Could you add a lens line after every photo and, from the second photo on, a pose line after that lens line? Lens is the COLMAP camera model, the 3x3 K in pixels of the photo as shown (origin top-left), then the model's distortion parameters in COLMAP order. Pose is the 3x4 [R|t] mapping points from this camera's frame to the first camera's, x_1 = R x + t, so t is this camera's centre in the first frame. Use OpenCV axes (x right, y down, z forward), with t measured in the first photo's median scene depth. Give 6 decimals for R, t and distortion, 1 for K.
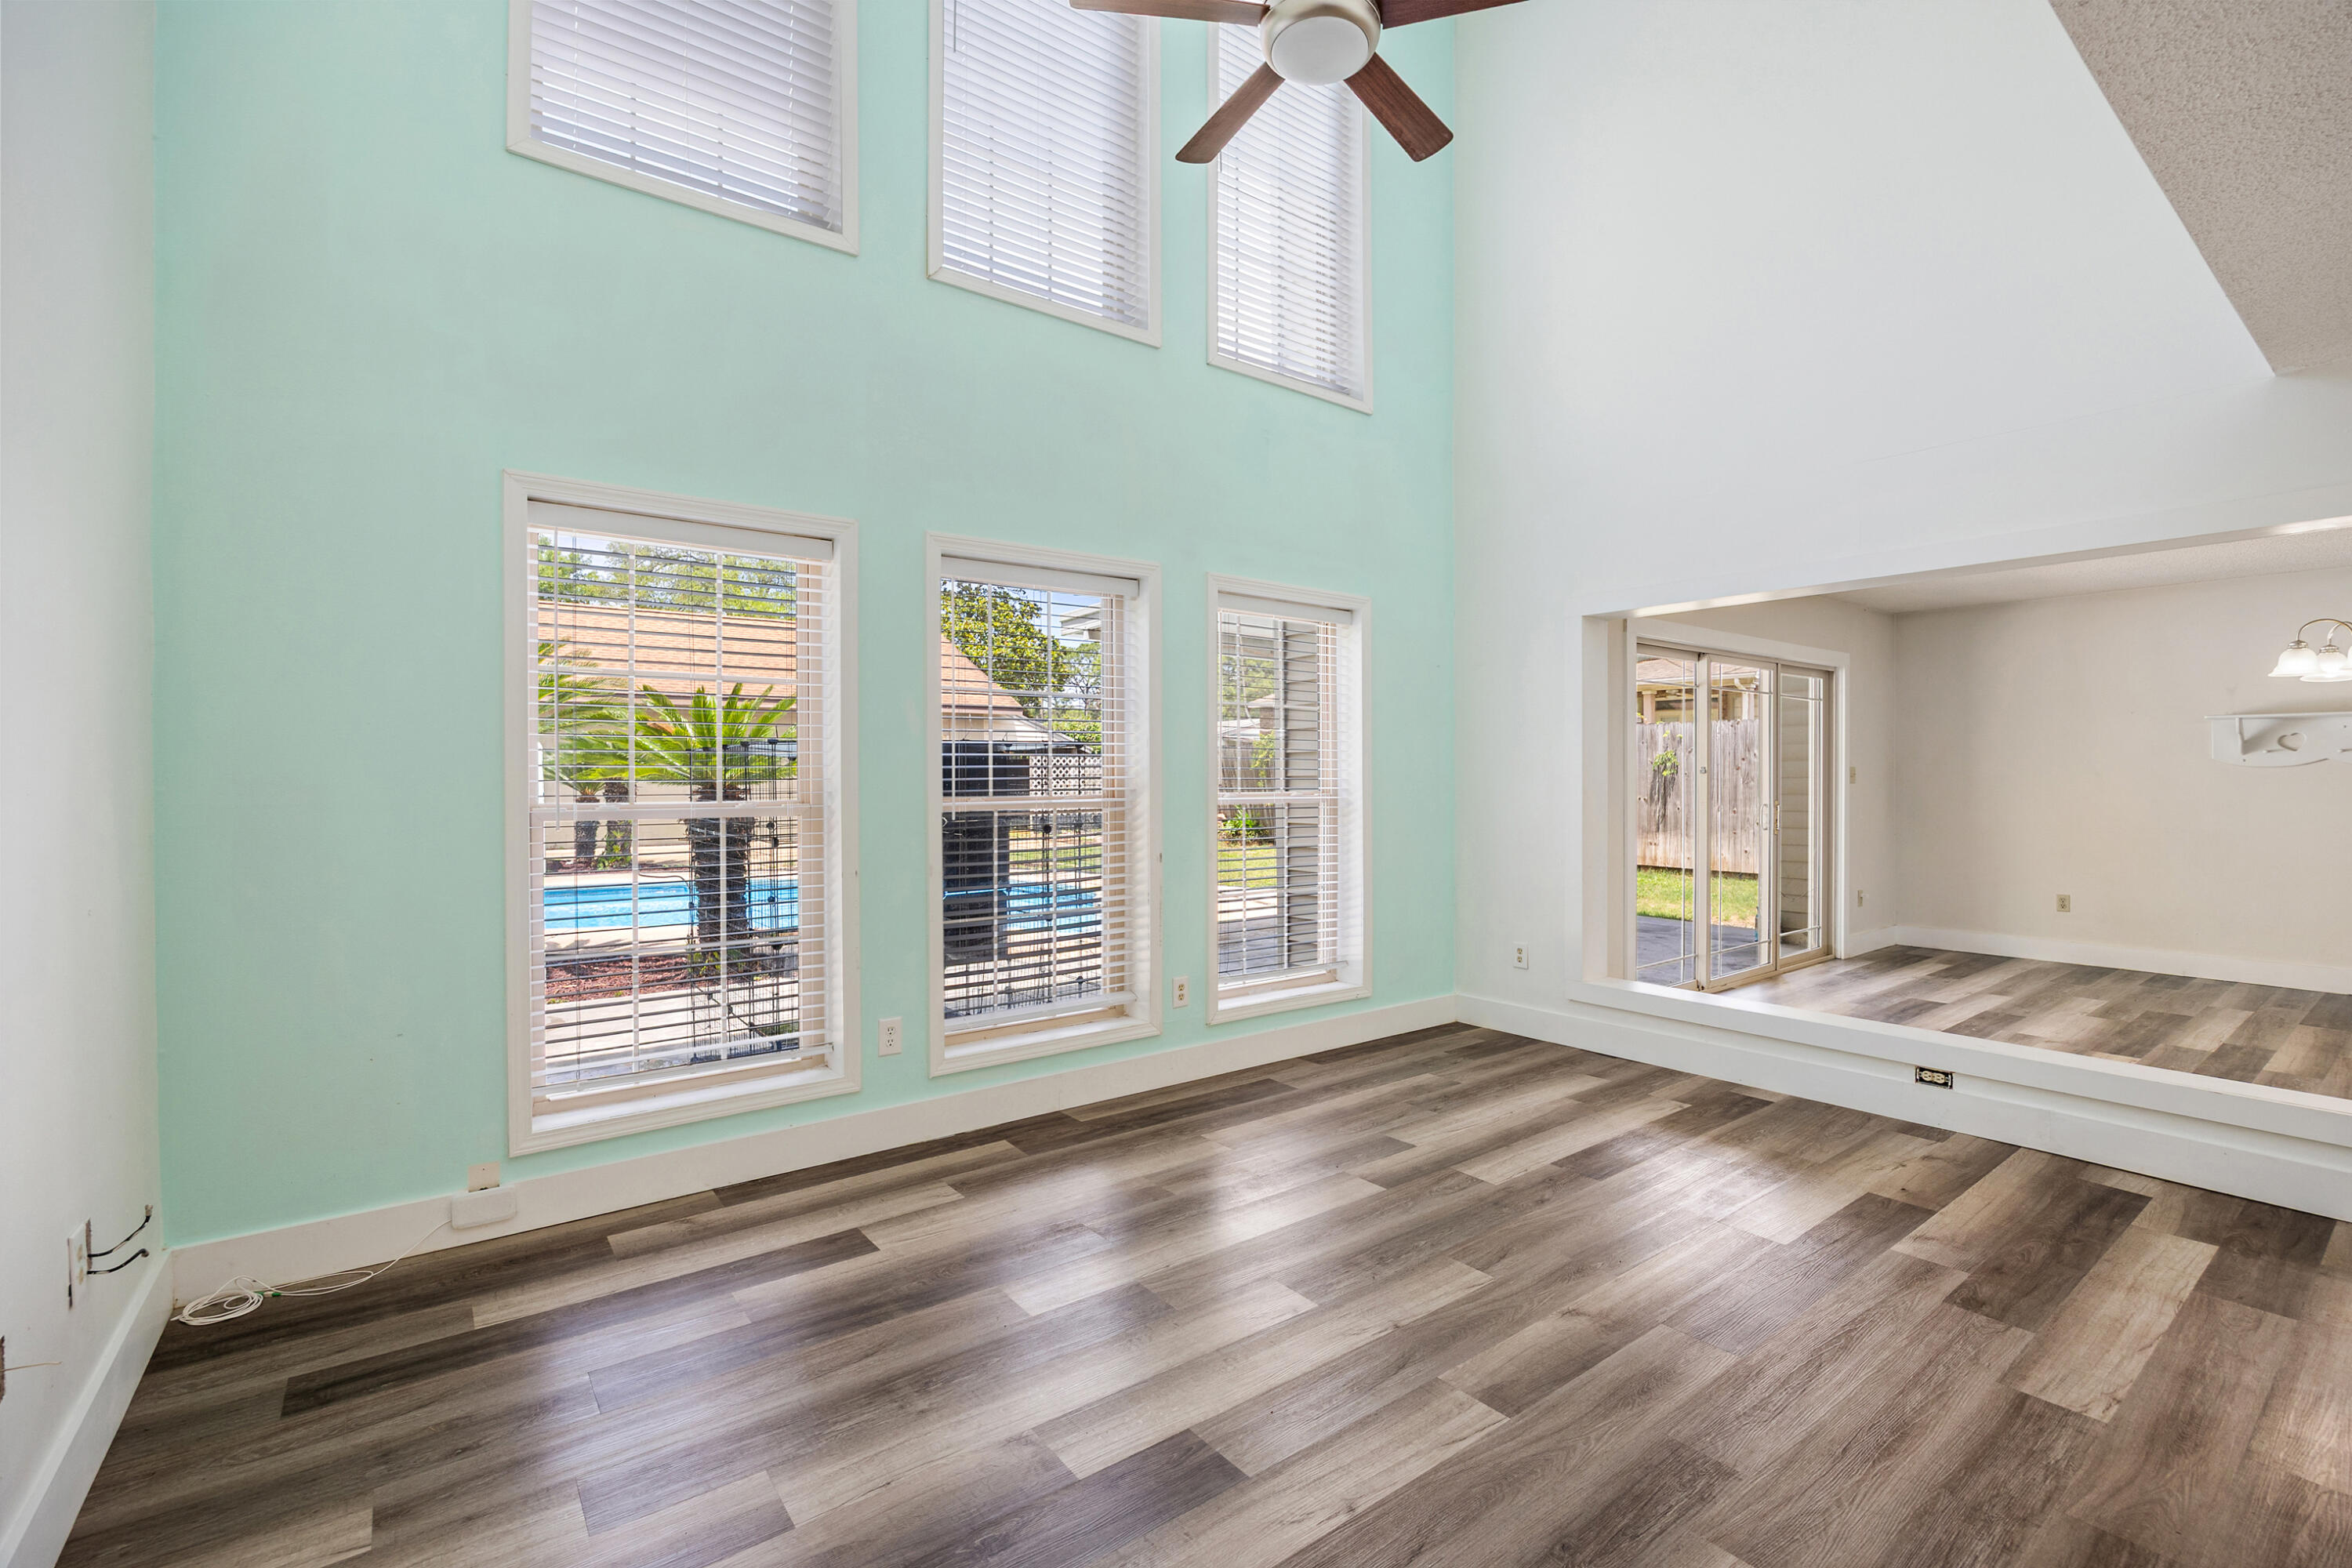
lens RADIAL K [[1039.4, 0, 1169.4], [0, 1039.4, 783.9], [0, 0, 1]] dist [-0.018478, 0.002190]
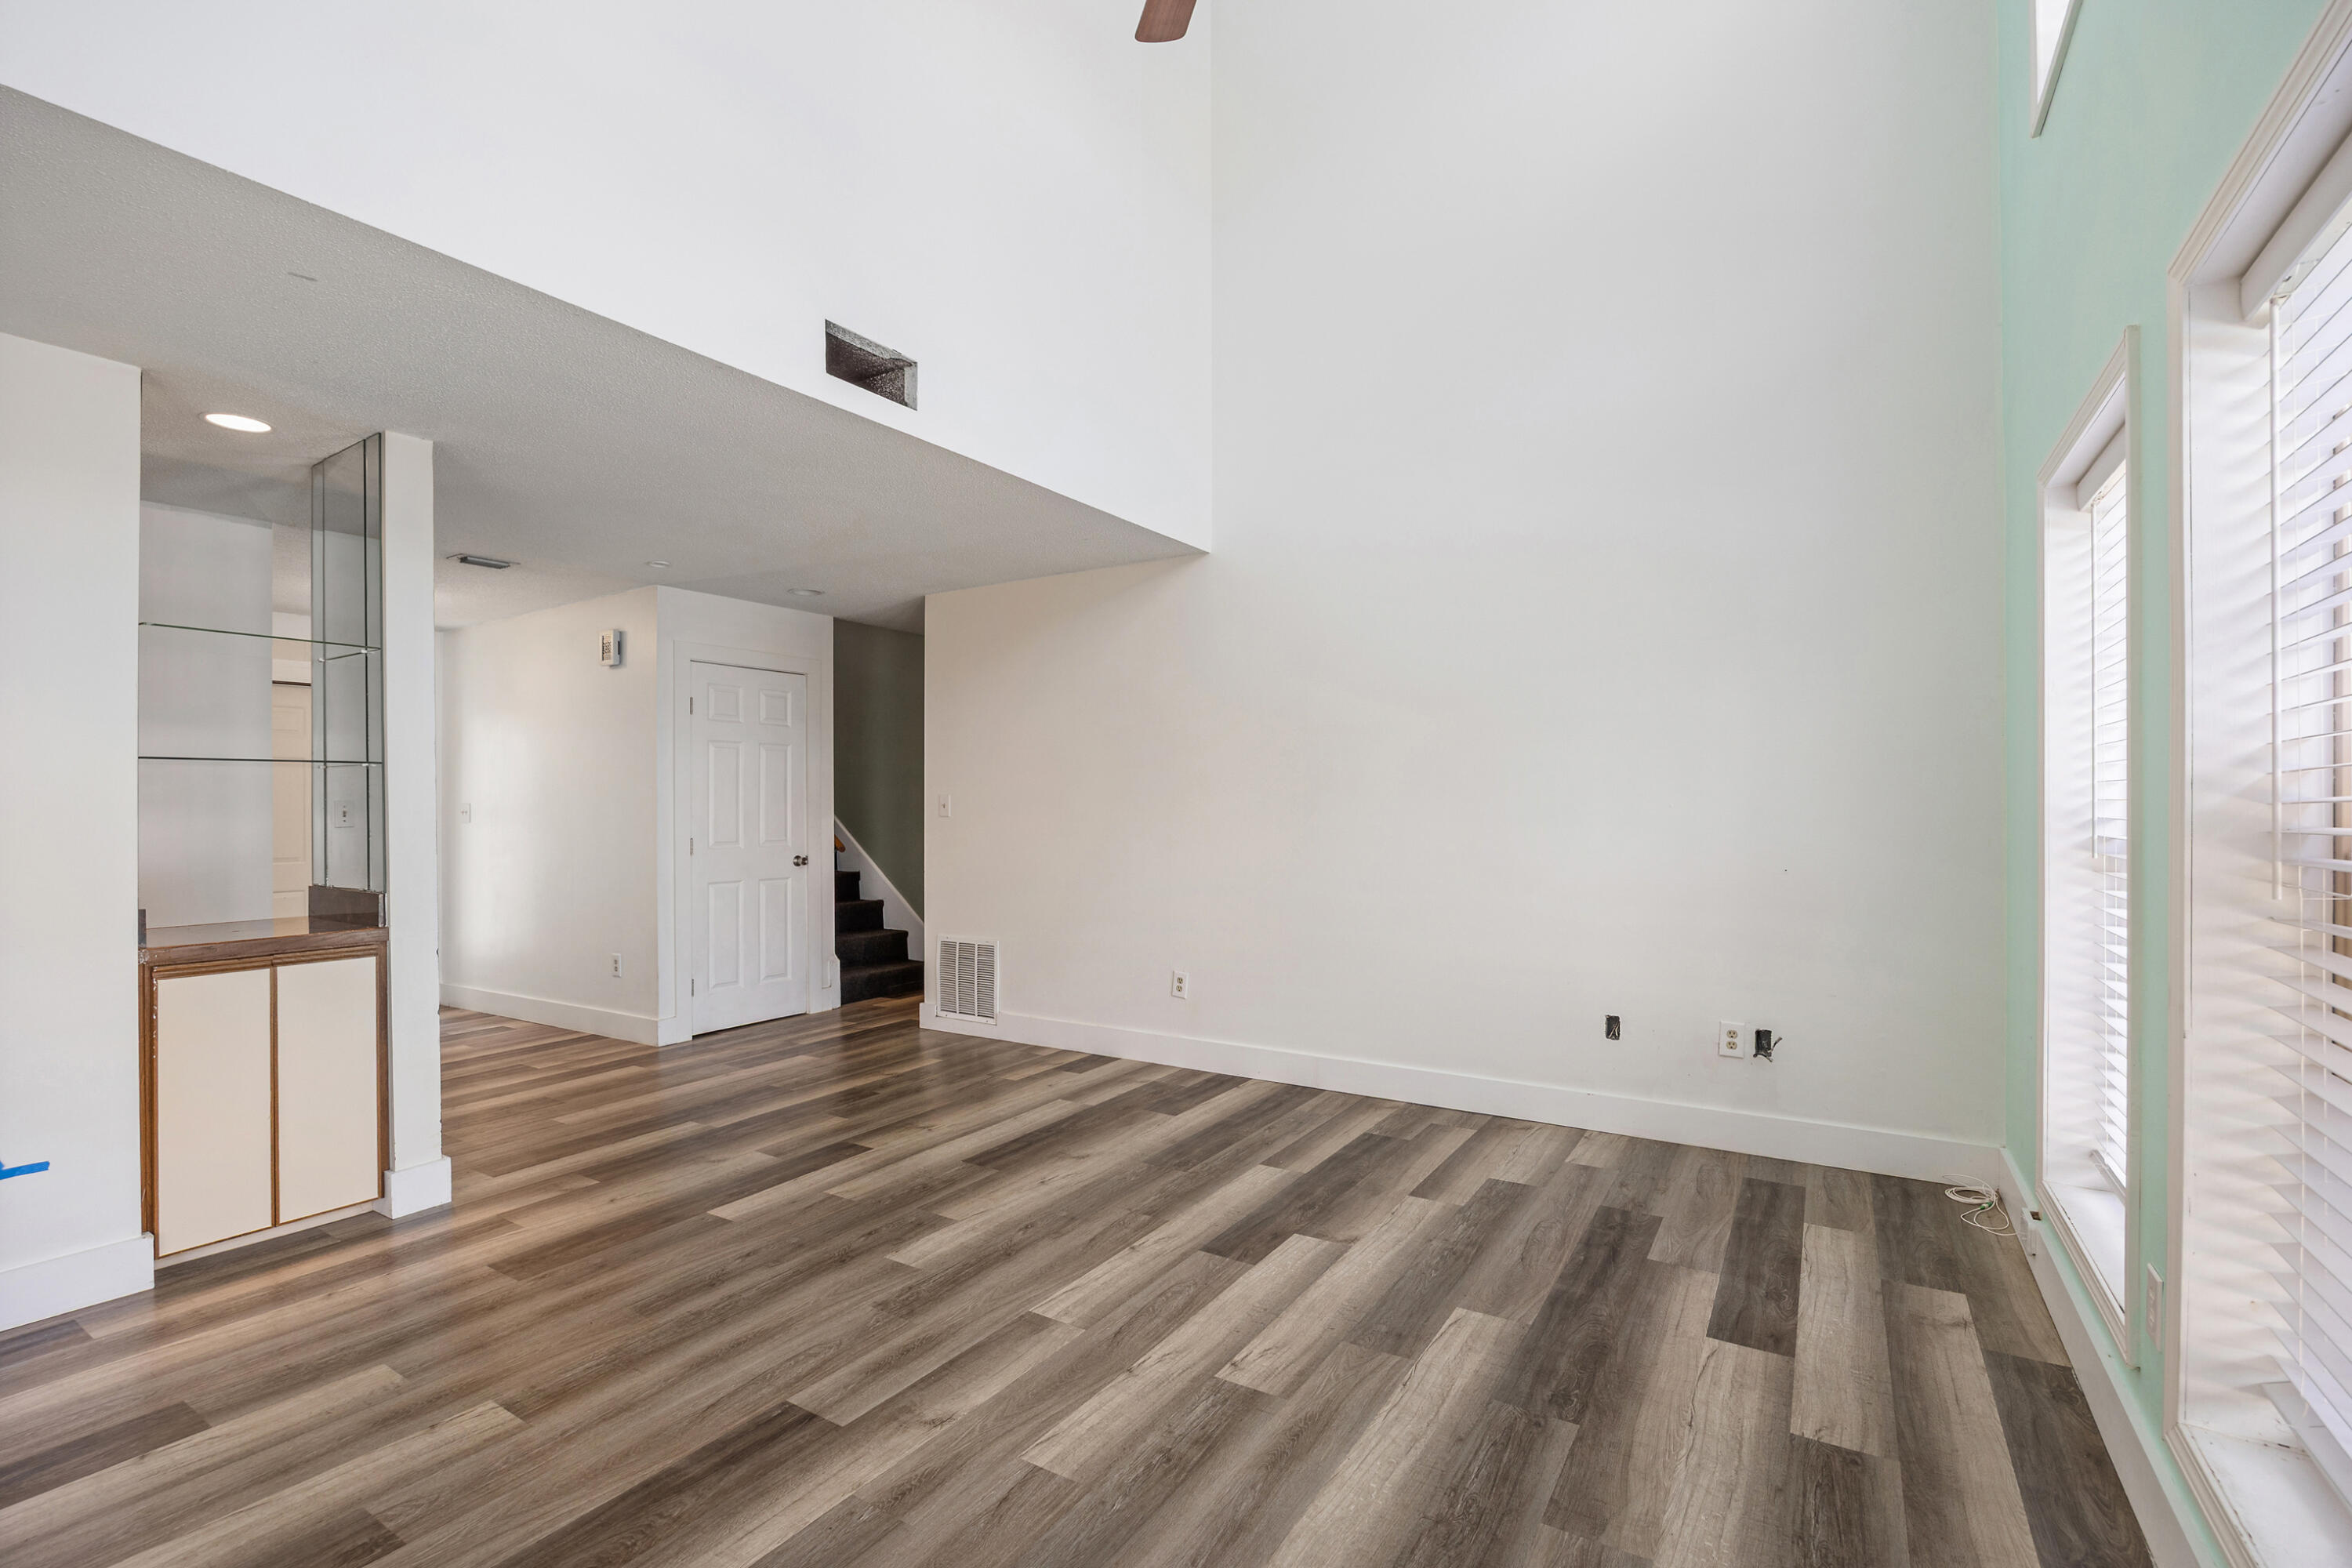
lens RADIAL K [[1039.4, 0, 1196.5], [0, 1039.4, 796.3], [0, 0, 1]] dist [-0.018478, 0.002190]
pose [[-0.926386, 0.004761, -0.376546, 0.344928], [0.004808, 0.999988, 0.000816, -0.009216], [0.376545, -0.001054, -0.926398, 1.264873]]
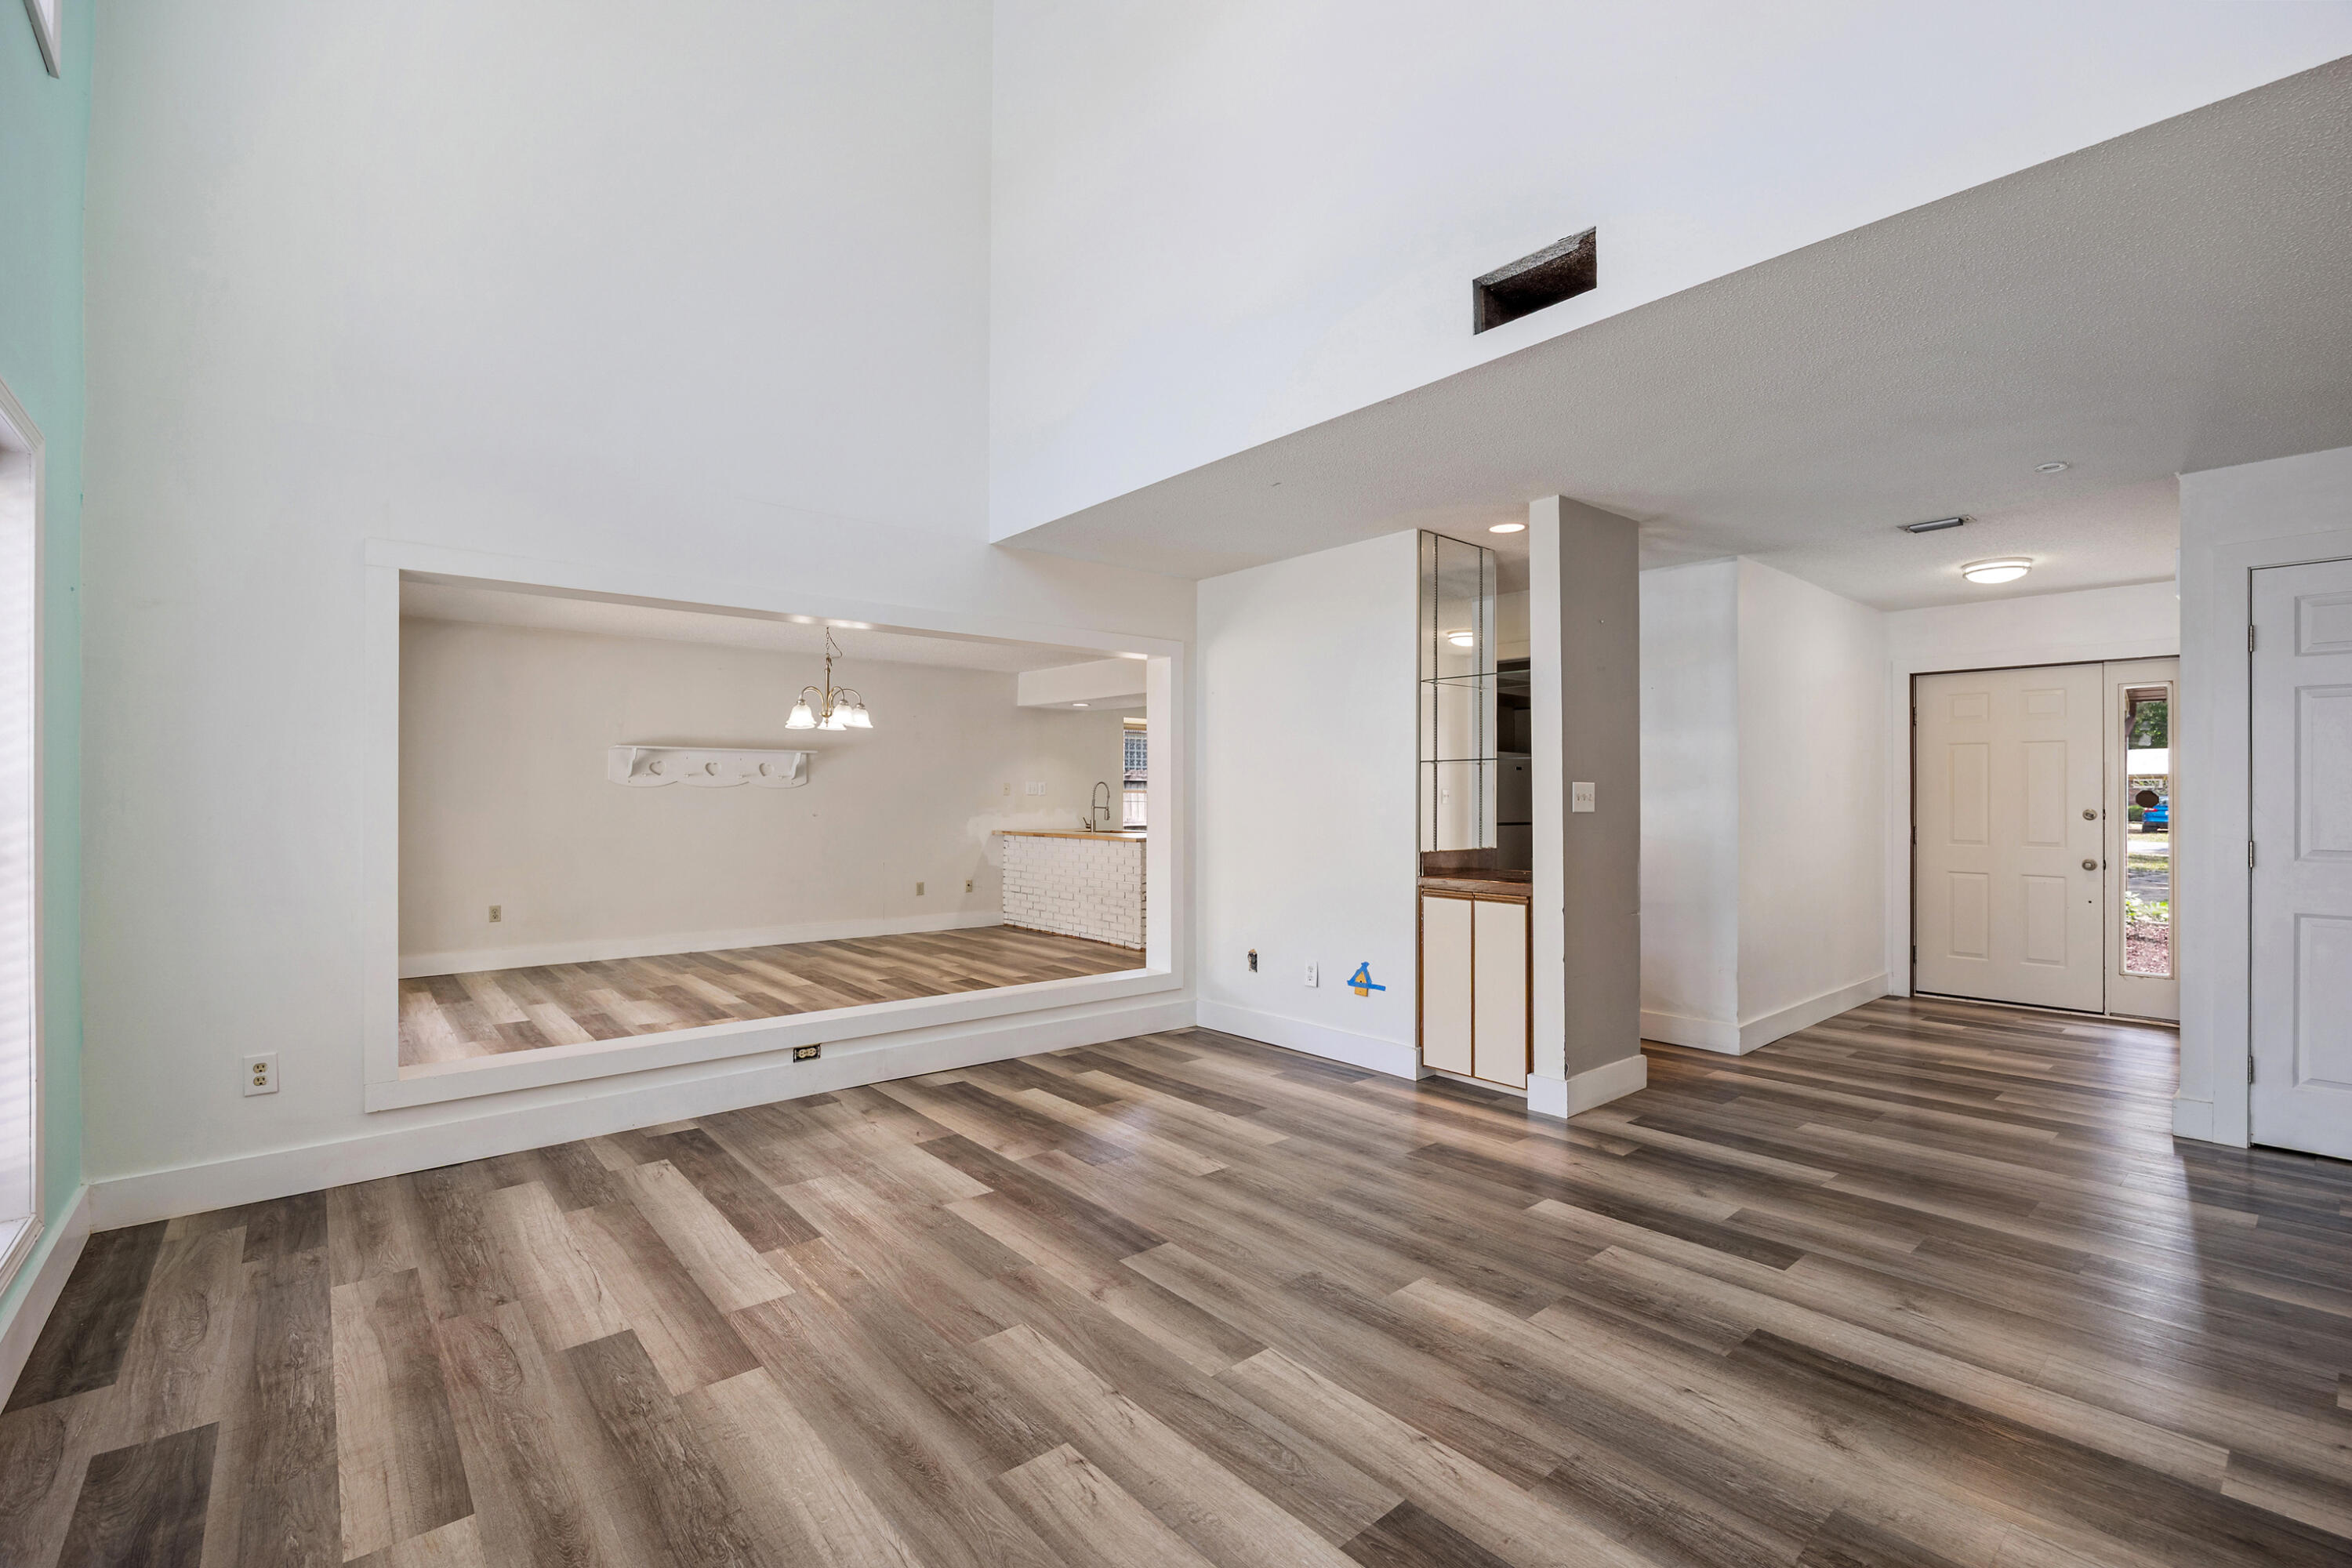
lens RADIAL K [[1039.4, 0, 1190.6], [0, 1039.4, 791.9], [0, 0, 1]] dist [-0.018478, 0.002190]
pose [[-0.074583, 0.001808, 0.997213, -0.462328], [0.008404, 0.999964, -0.001184, -0.005162], [-0.997179, 0.008292, -0.074595, 0.656549]]
